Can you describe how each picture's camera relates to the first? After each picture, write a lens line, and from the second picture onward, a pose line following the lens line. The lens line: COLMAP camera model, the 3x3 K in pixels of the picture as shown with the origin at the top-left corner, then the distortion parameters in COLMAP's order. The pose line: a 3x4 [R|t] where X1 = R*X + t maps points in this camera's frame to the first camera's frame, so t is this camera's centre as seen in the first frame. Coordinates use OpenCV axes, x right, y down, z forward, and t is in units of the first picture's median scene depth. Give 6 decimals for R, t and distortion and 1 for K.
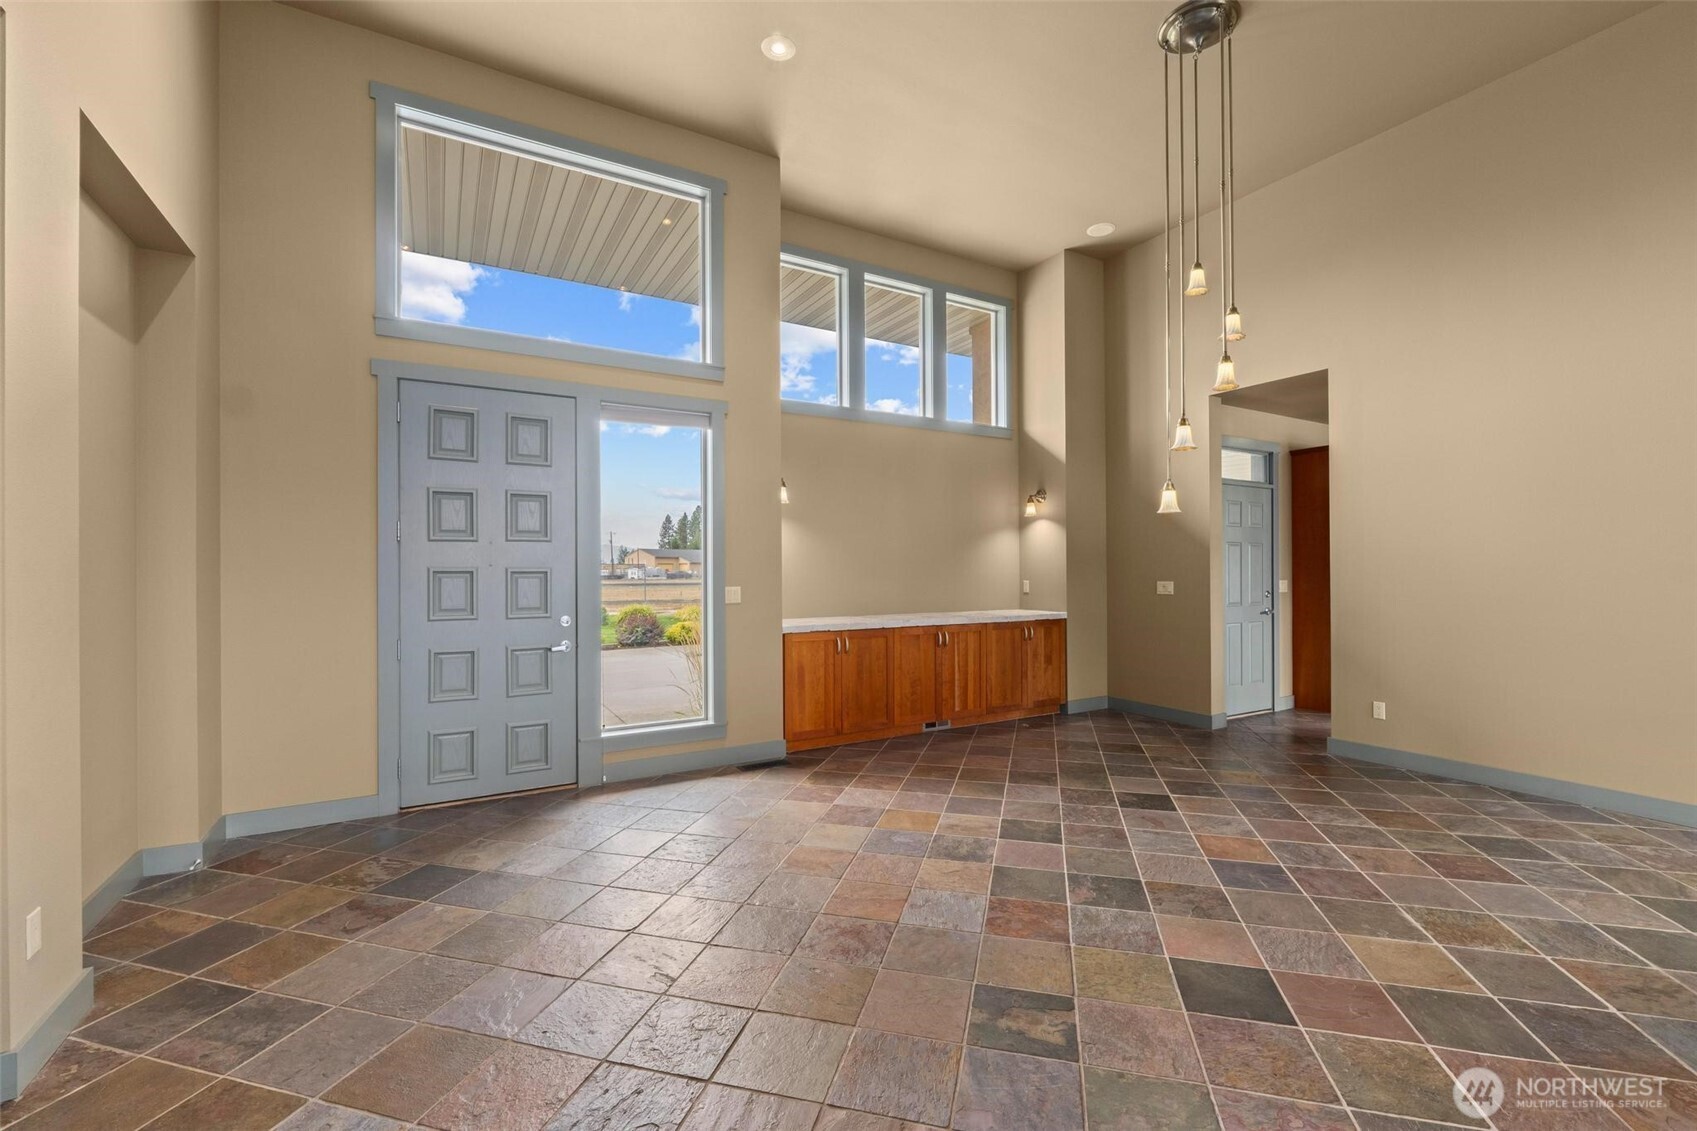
lens RADIAL K [[709.8, 0, 853.1], [0, 709.8, 571.0], [0, 0, 1]] dist [-0.002514, -0.000176]
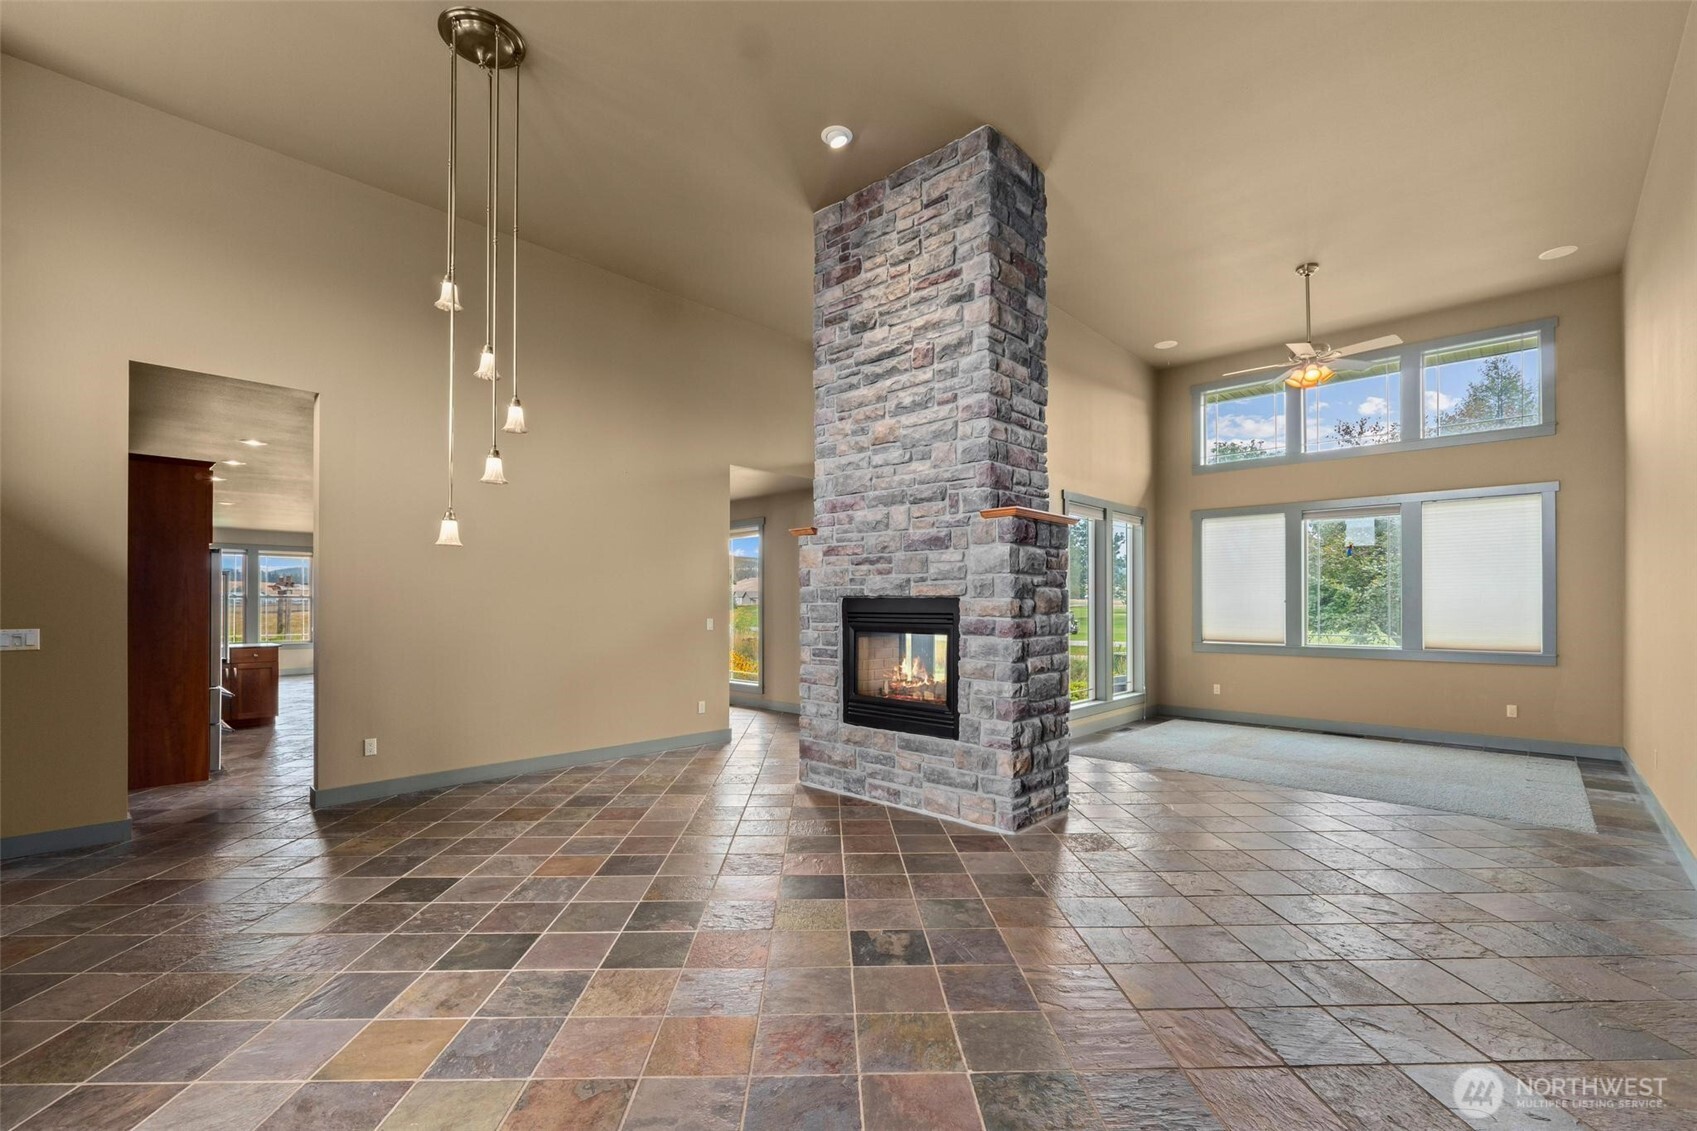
lens RADIAL K [[730.7, 0, 841.5], [0, 730.7, 601.7], [0, 0, 1]] dist [-0.003409, -0.000413]
pose [[-0.276329, 0.007071, 0.961037, -0.621471], [0.004368, 0.999972, -0.006102, -0.005069], [-0.961053, 0.002512, -0.276352, 0.855908]]
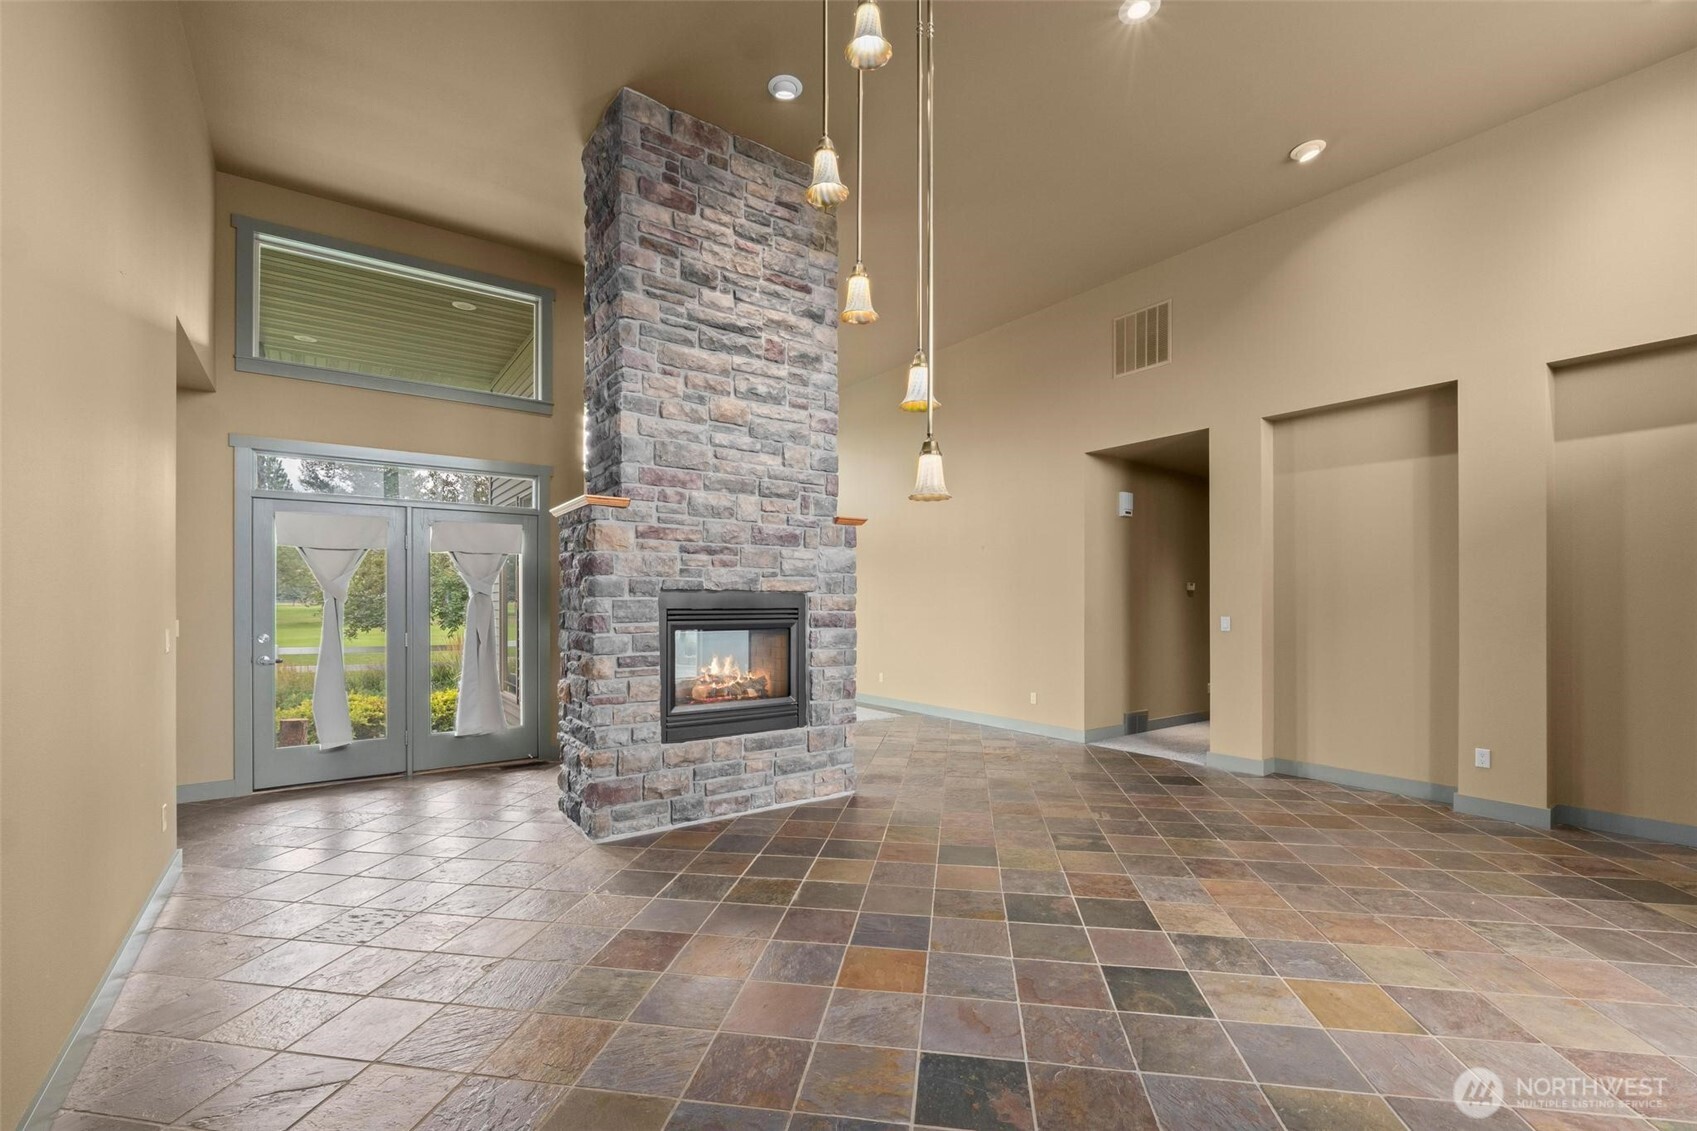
lens RADIAL K [[730.7, 0, 841.5], [0, 730.7, 601.7], [0, 0, 1]] dist [-0.003409, -0.000413]
pose [[-0.995329, 0.001922, -0.096525, 0.620099], [0.001439, 0.999986, 0.005080, -0.010565], [0.096534, 0.004917, -0.995318, 1.677895]]
